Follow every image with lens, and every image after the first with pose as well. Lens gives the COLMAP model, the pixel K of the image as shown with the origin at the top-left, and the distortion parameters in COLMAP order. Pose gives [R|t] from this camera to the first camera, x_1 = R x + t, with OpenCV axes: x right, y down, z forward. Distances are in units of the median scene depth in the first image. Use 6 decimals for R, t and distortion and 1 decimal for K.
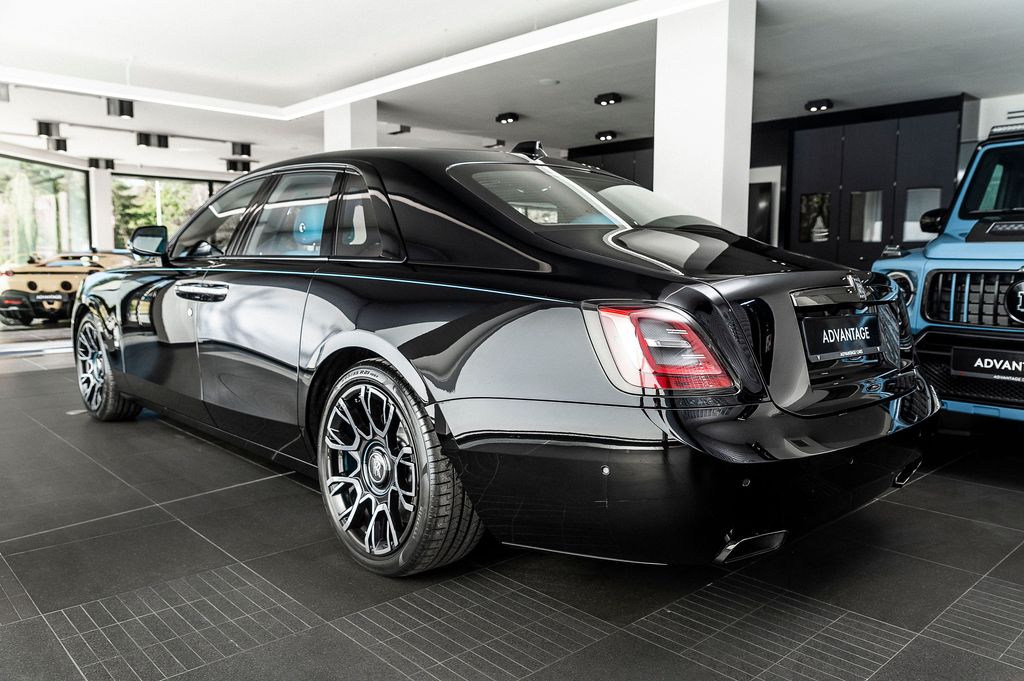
lens RADIAL K [[782.1, 0, 520.2], [0, 782.1, 332.9], [0, 0, 1]] dist [0.001741, -0.002119]
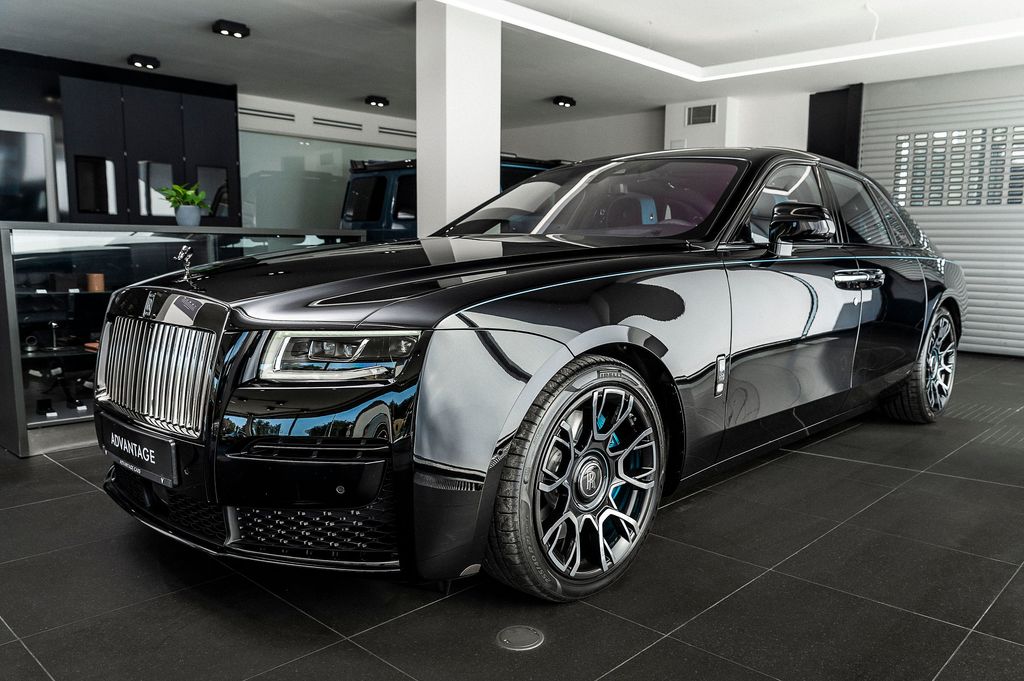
lens RADIAL K [[782.1, 0, 520.6], [0, 782.1, 350.0], [0, 0, 1]] dist [0.001741, -0.002119]
pose [[-0.057115, -0.145625, 0.987690, -0.591531], [0.074922, 0.985890, 0.149692, -0.063669], [-0.995552, 0.082549, -0.045399, 0.632546]]
